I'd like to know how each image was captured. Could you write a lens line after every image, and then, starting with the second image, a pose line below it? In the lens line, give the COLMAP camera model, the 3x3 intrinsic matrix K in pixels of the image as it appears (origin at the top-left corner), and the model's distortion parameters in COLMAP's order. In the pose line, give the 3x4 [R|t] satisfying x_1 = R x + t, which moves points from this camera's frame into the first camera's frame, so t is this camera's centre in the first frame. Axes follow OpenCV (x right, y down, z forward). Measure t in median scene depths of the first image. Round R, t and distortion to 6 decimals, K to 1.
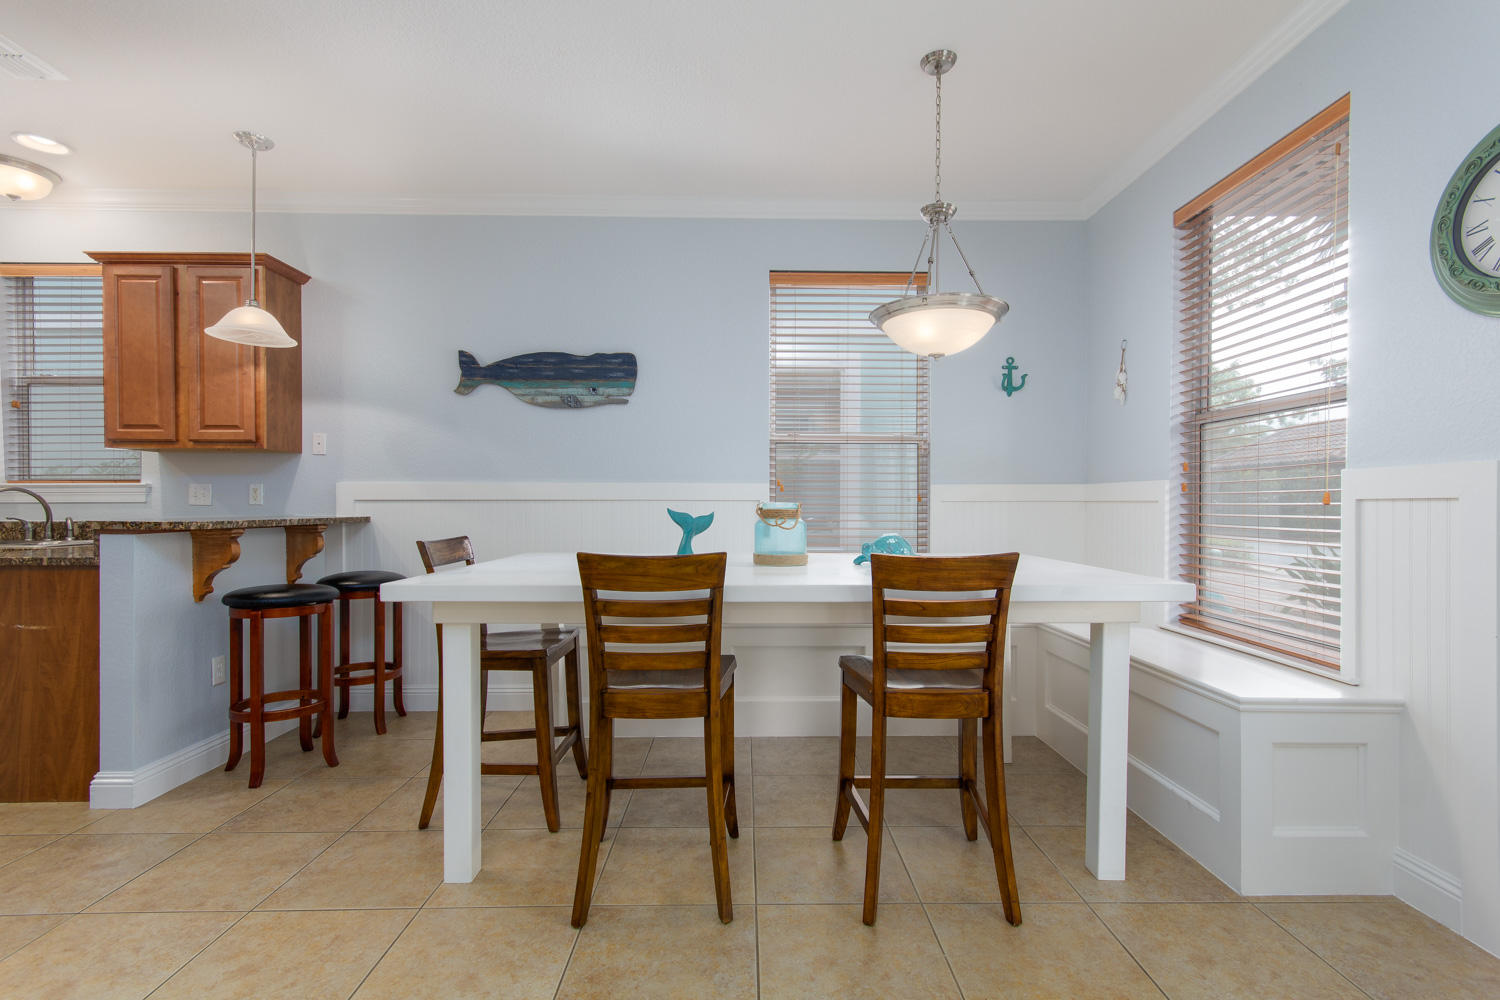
lens RADIAL K [[697.7, 0, 757.1], [0, 697.7, 509.2], [0, 0, 1]] dist [0.006298, 0.000490]
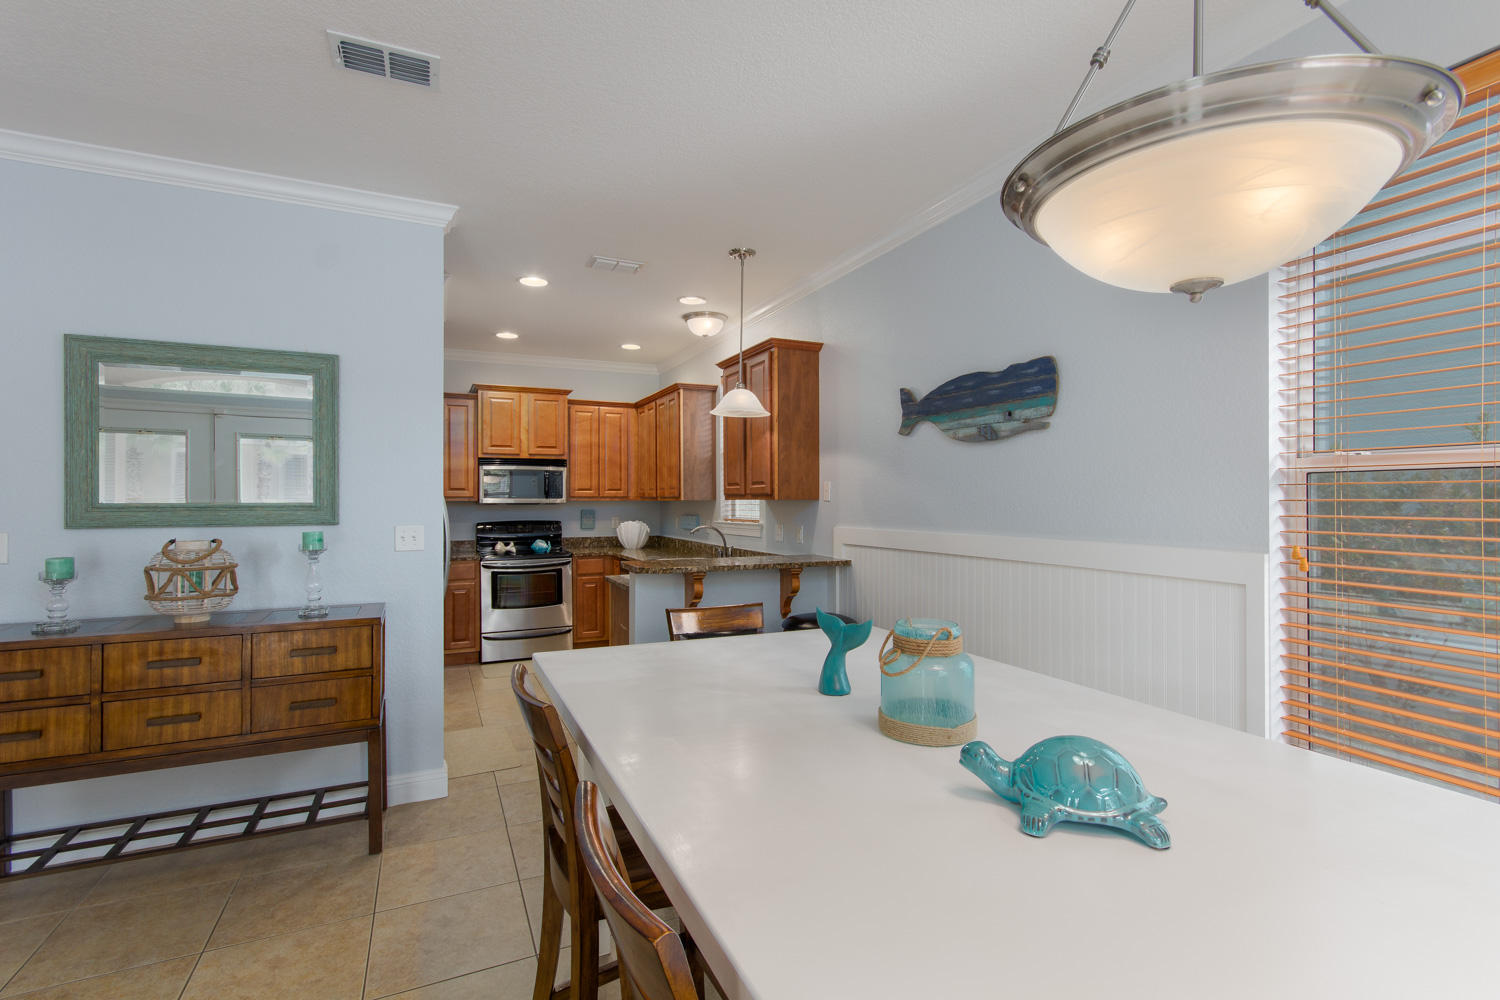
lens RADIAL K [[697.7, 0, 754.7], [0, 697.7, 492.7], [0, 0, 1]] dist [0.006298, 0.000490]
pose [[0.409943, -0.012350, -0.912028, 0.355457], [-0.001886, 0.999895, -0.014388, -0.078894], [0.912109, 0.007619, 0.409876, 0.463483]]
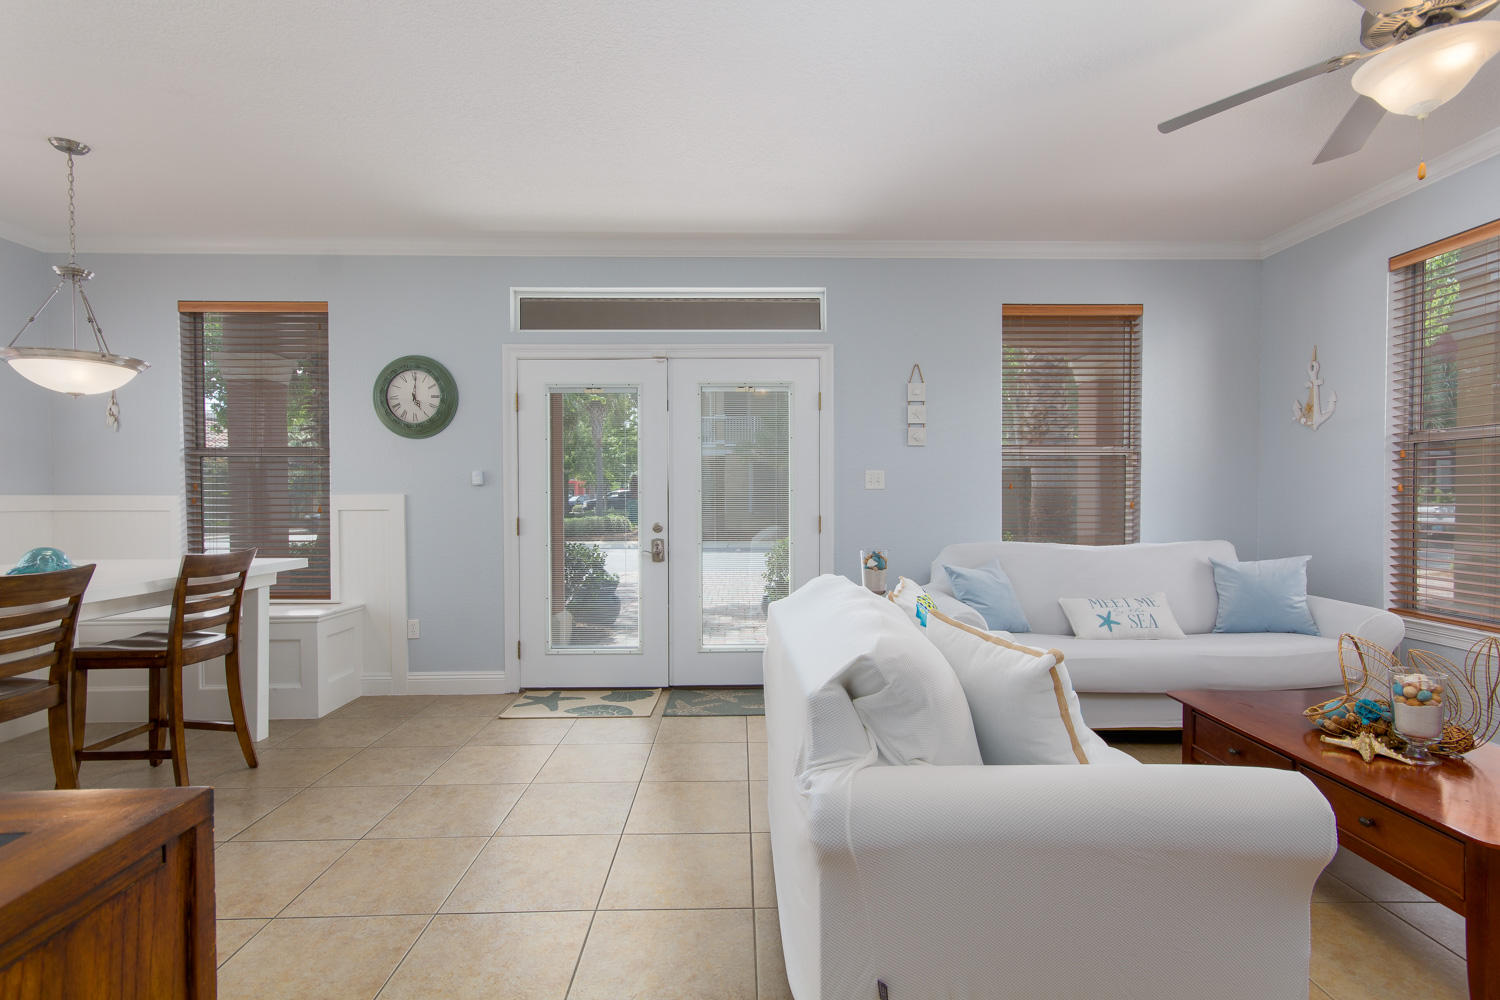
lens RADIAL K [[697.7, 0, 755.6], [0, 697.7, 508.4], [0, 0, 1]] dist [0.006298, 0.000490]
pose [[-0.009074, -0.018529, 0.999787, -0.687440], [0.008463, 0.999791, 0.018605, -0.027875], [-0.999923, 0.008630, -0.008916, -0.103372]]
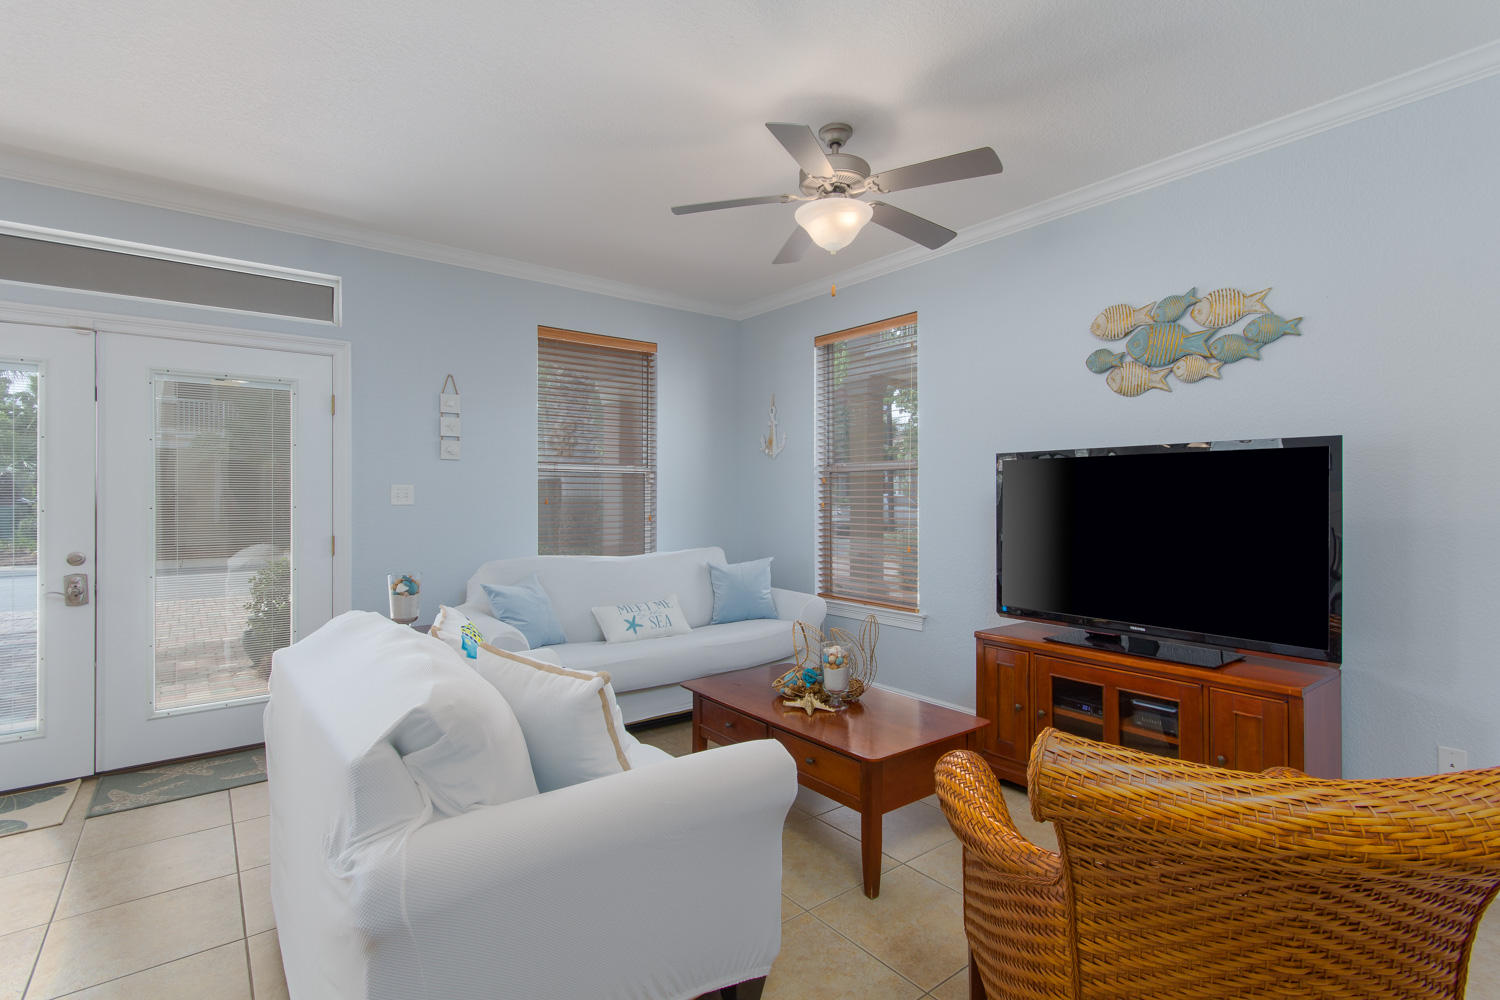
lens RADIAL K [[697.7, 0, 746.7], [0, 697.7, 501.7], [0, 0, 1]] dist [0.006298, 0.000490]
pose [[-0.601701, 0.001210, 0.798721, -0.699620], [0.005984, 0.999978, 0.002992, -0.045444], [-0.798699, 0.006580, -0.601694, -0.086112]]
